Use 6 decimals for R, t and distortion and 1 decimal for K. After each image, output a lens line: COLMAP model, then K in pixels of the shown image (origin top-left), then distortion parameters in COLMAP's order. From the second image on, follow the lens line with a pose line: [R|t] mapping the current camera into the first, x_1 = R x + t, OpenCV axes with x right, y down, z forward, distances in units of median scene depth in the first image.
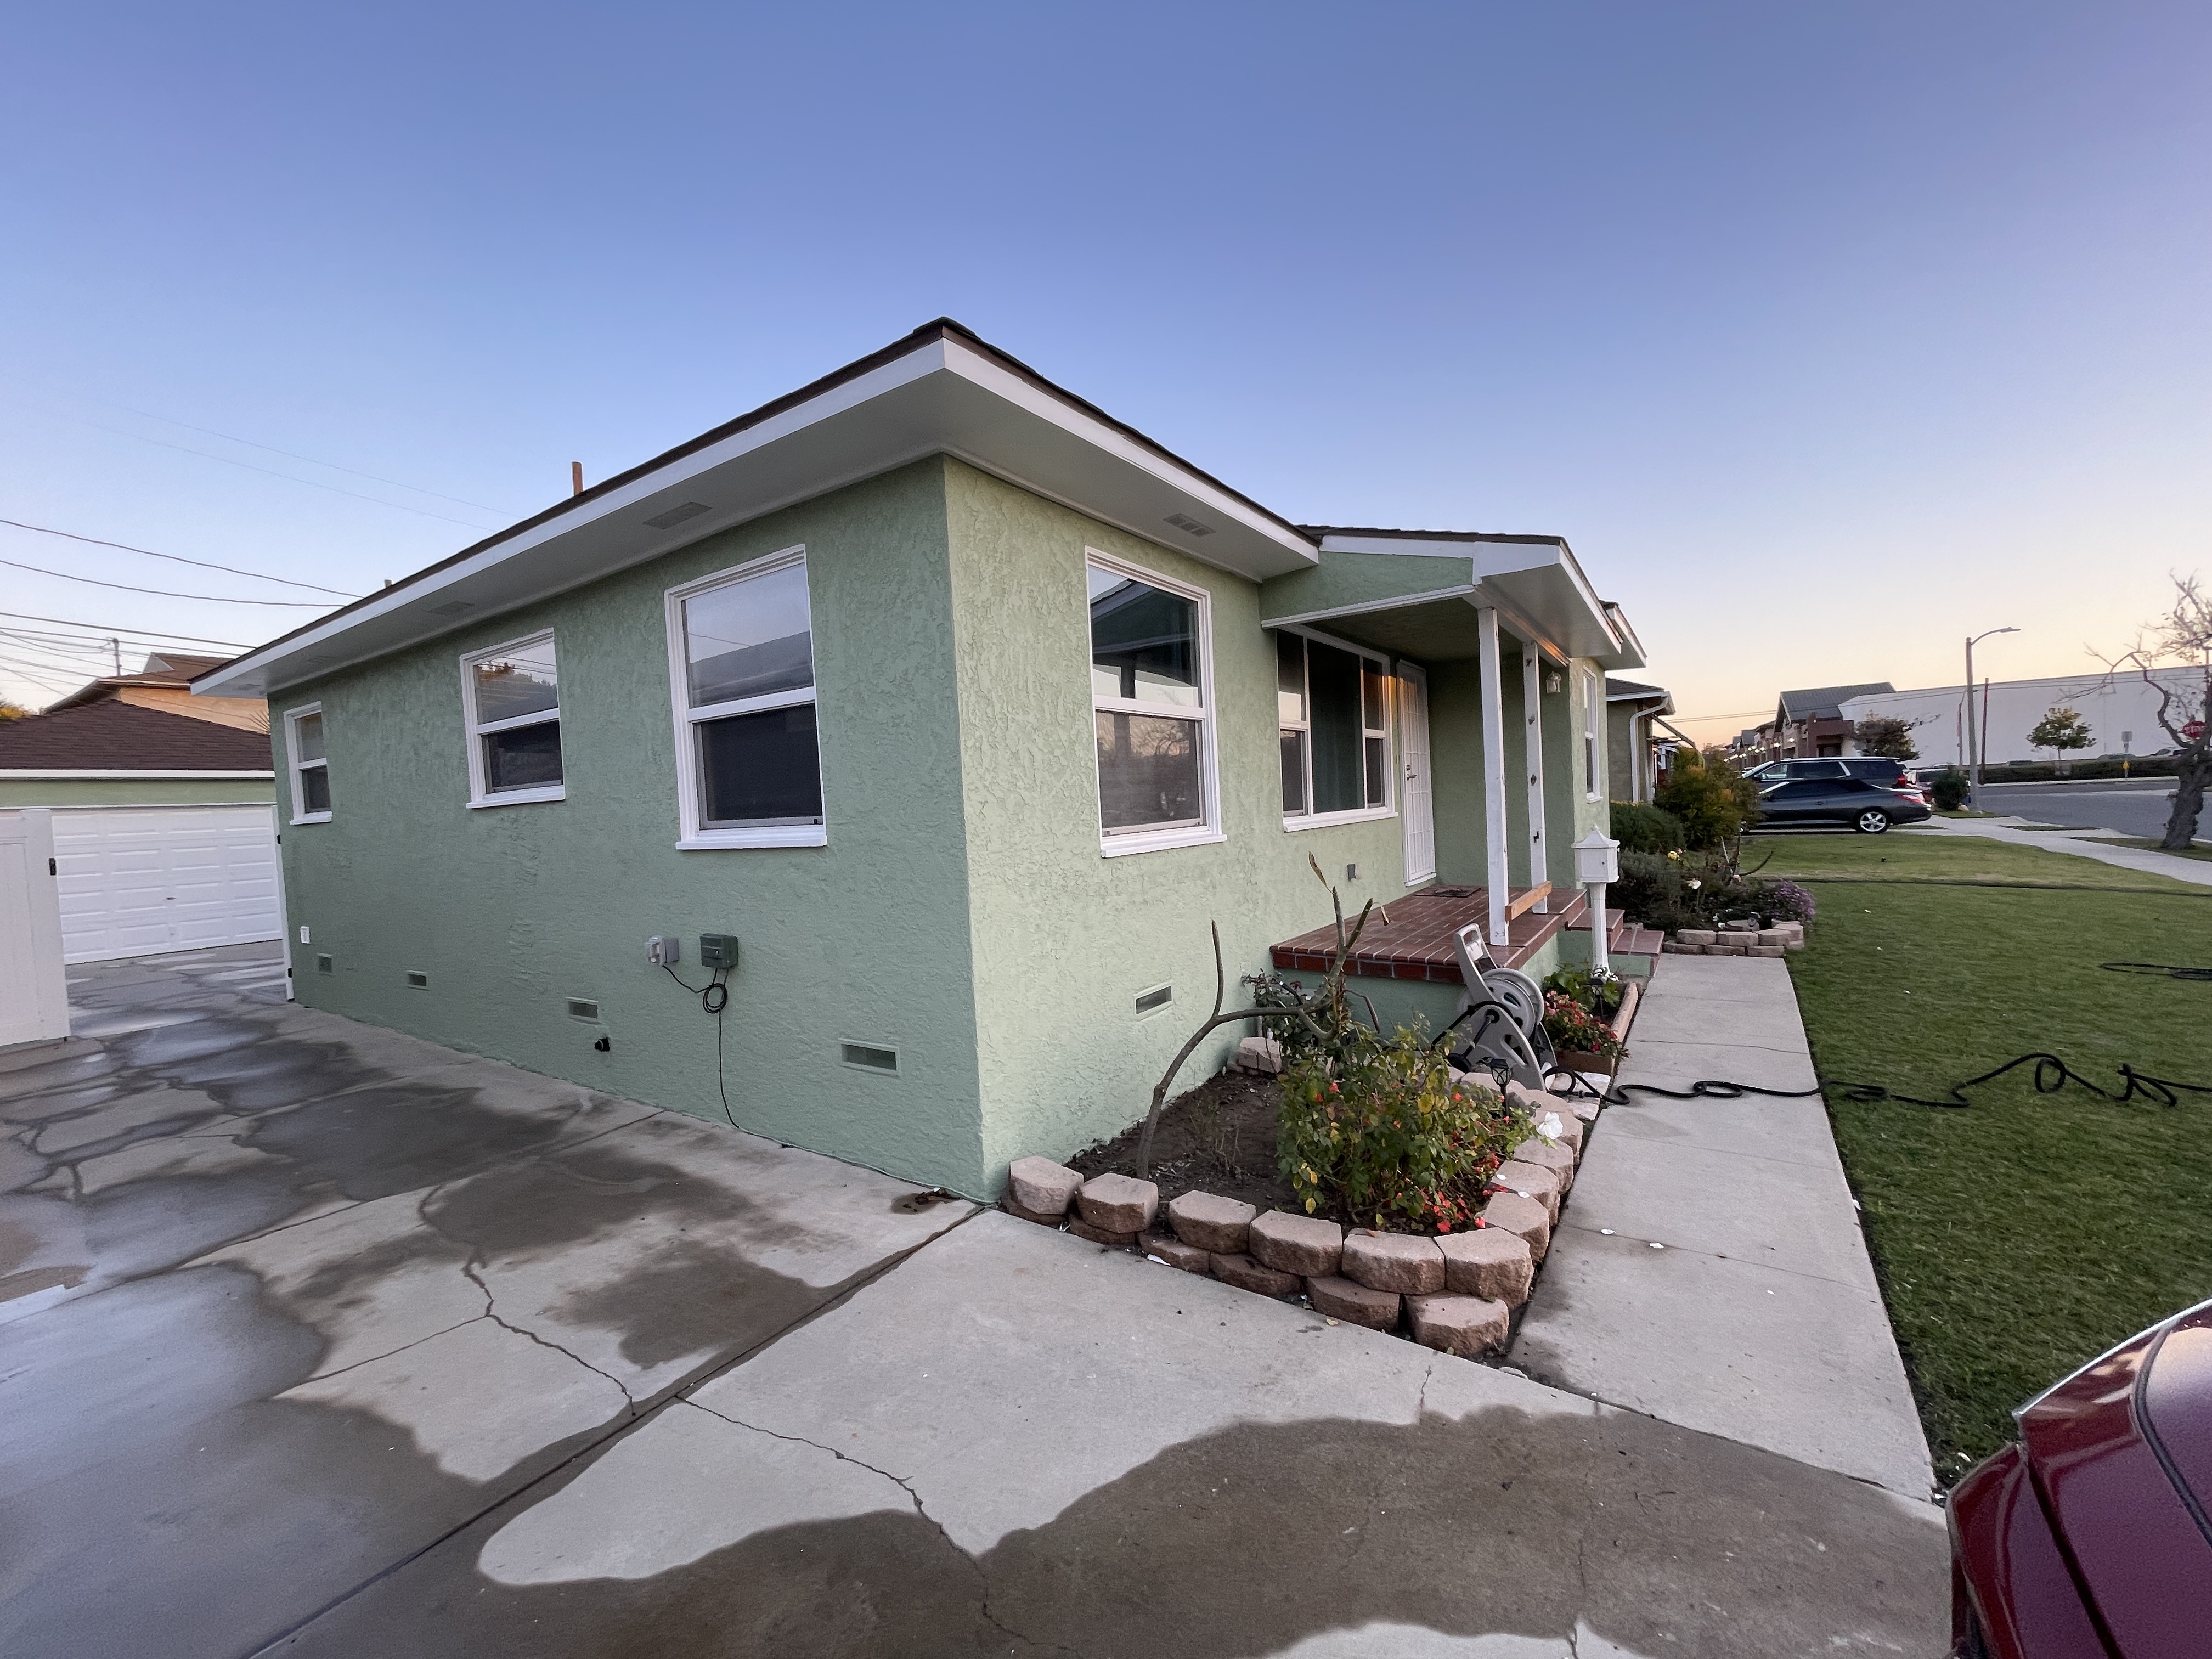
lens RADIAL K [[888.9, 0, 1106.0], [0, 888.9, 829.5], [0, 0, 1]] dist [0.001051, 0.000573]
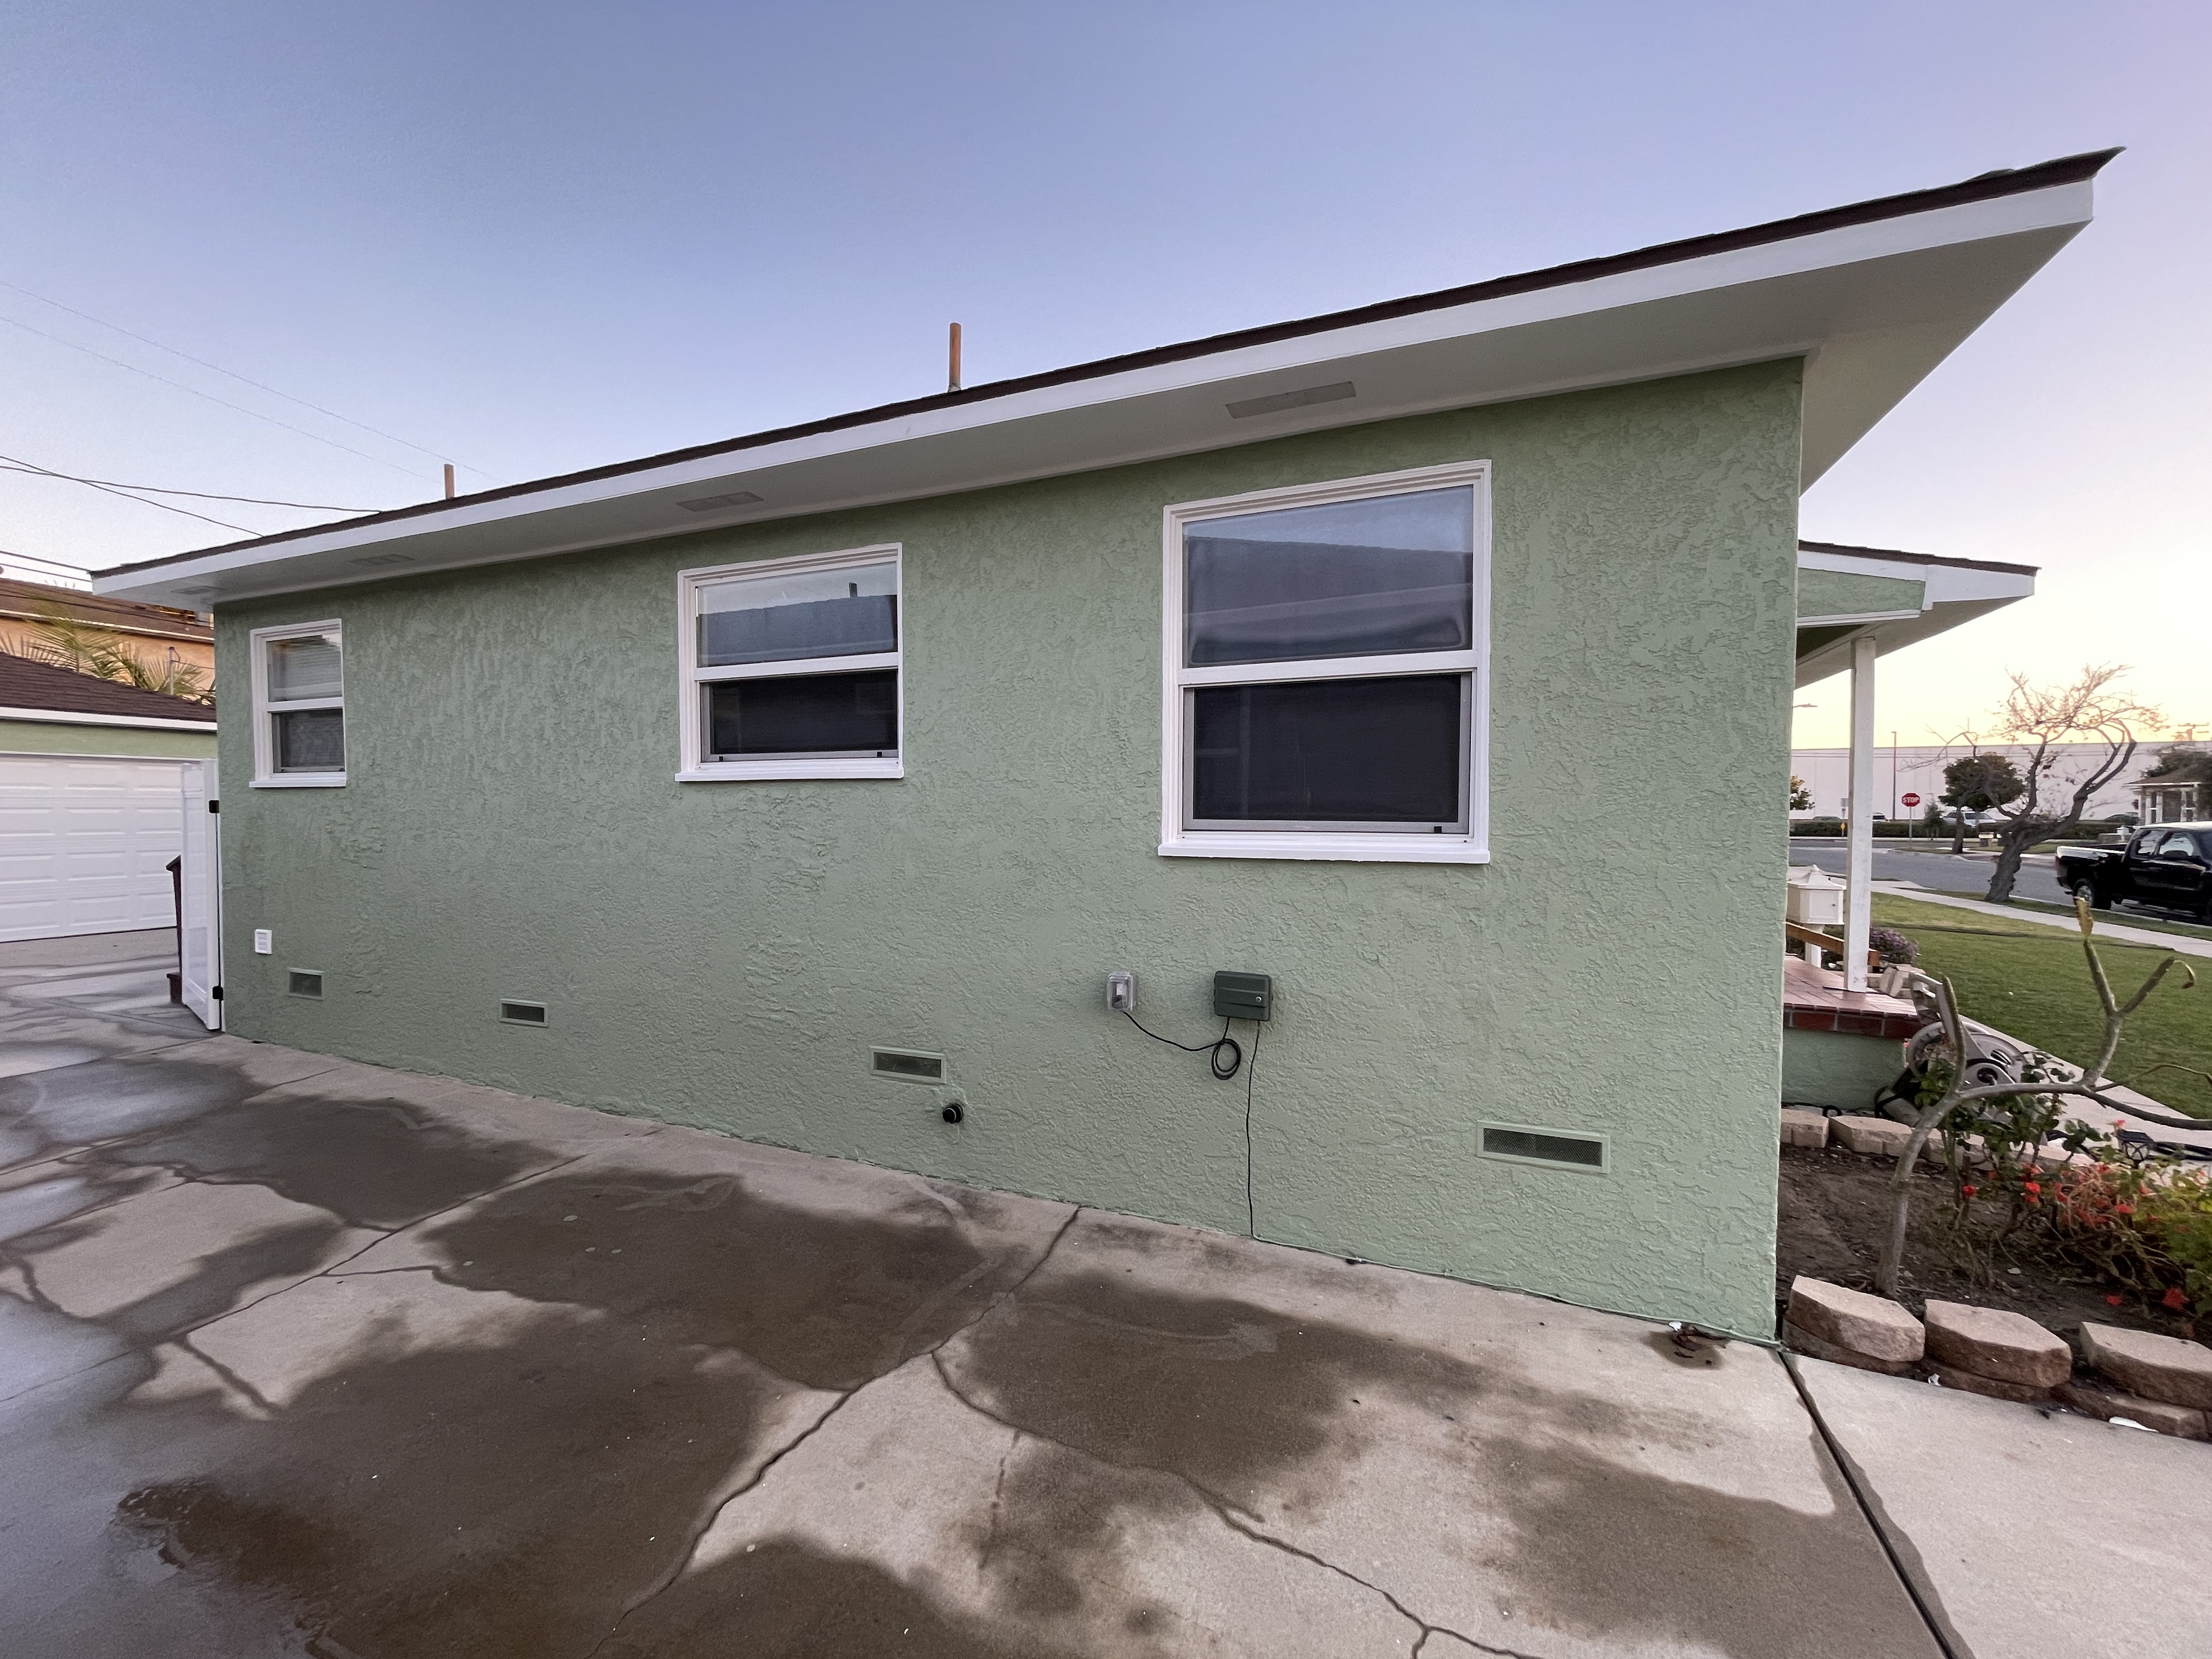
lens RADIAL K [[890.8, 0, 1106.0], [0, 890.8, 829.5], [0, 0, 1]] dist [-0.002267, -0.000307]
pose [[0.978352, 0.050600, 0.200665, -0.727615], [-0.047895, 0.998684, -0.018312, 0.017602], [-0.201327, 0.008305, 0.979489, 0.307214]]
